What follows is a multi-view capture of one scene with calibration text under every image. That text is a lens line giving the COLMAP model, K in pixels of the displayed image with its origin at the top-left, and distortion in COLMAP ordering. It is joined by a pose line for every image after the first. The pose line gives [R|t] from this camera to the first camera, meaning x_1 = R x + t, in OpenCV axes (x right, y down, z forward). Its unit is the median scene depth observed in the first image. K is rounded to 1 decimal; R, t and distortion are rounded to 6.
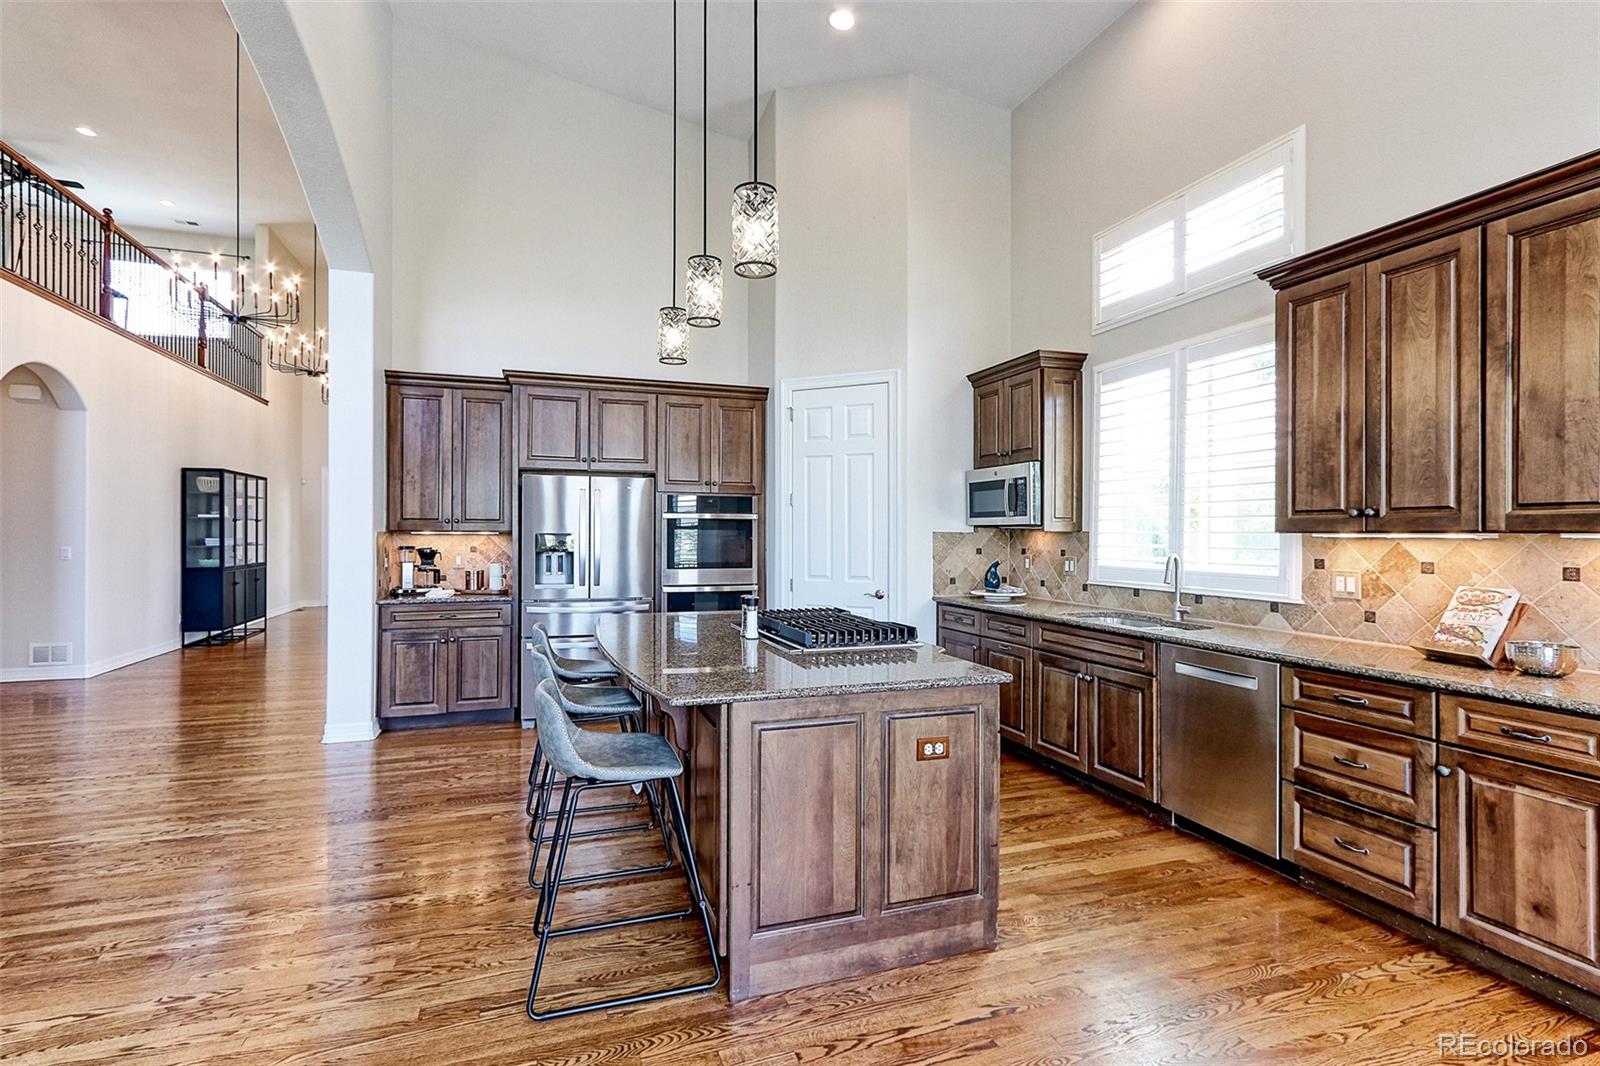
lens RADIAL K [[751.8, 0, 804.1], [0, 751.8, 530.5], [0, 0, 1]] dist [0.001911, 0.000876]
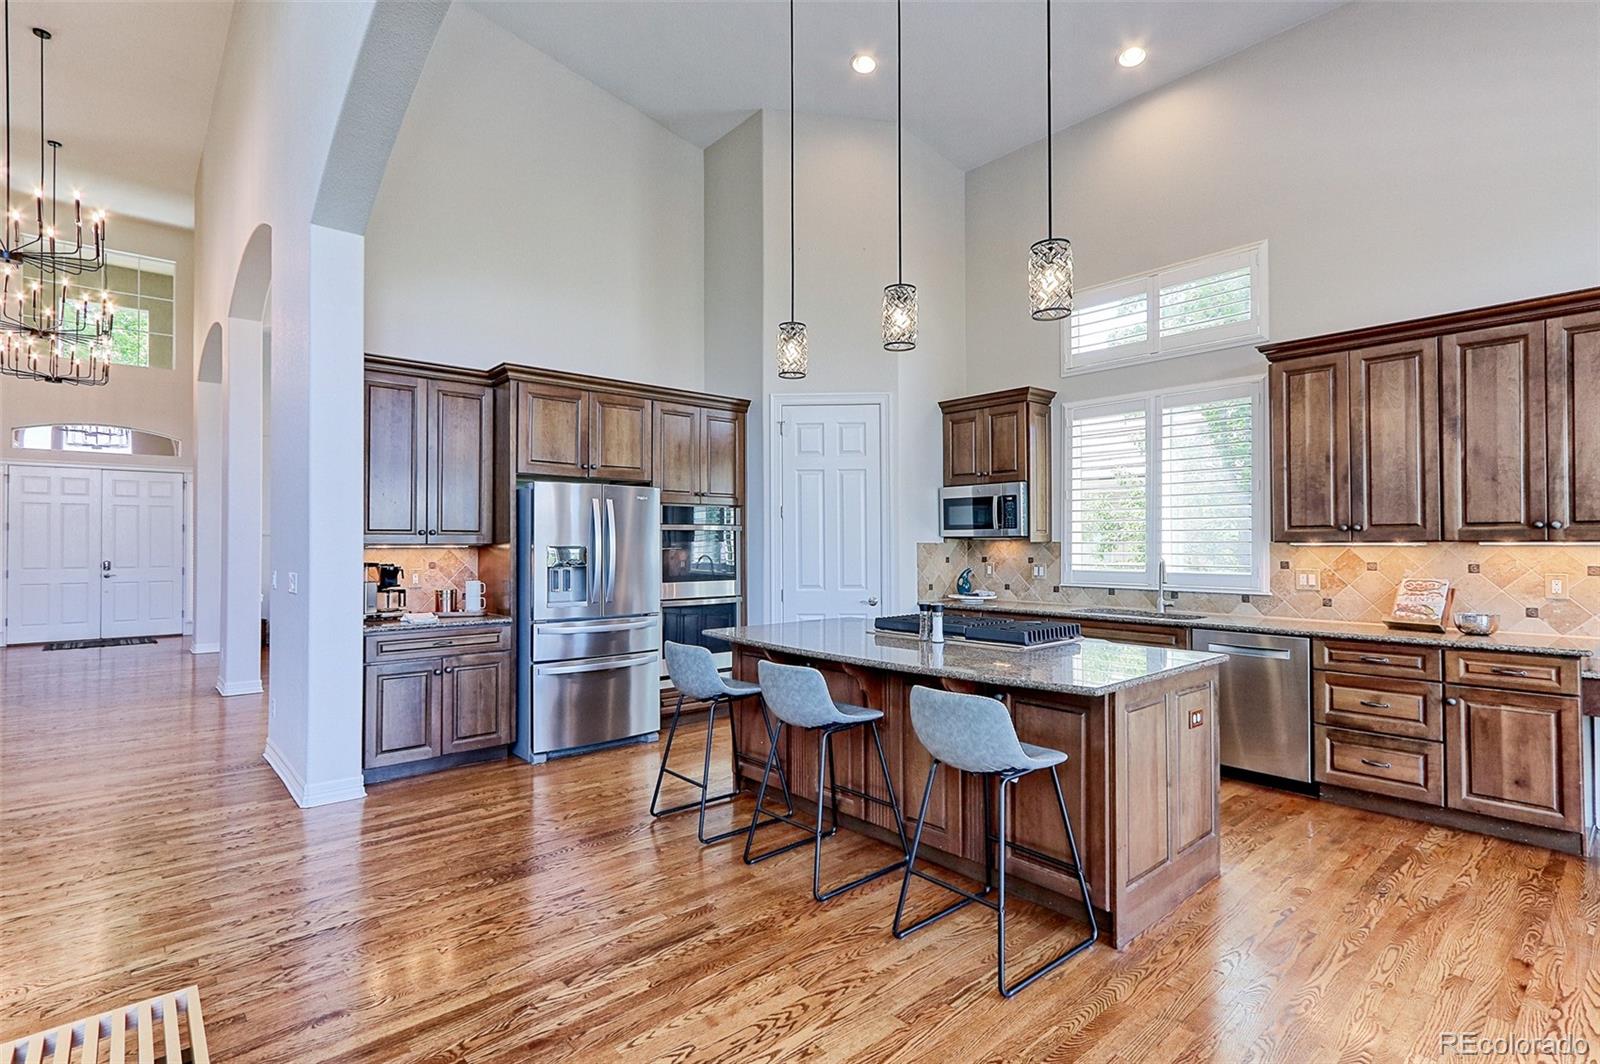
lens RADIAL K [[759.9, 0, 800.0], [0, 759.9, 532.0], [0, 0, 1]] dist [0.001715, -0.000055]
pose [[0.927559, 0.000543, 0.373676, -0.739020], [0.003924, 0.999930, -0.011195, -0.003927], [-0.373656, 0.011850, 0.927492, 0.065867]]
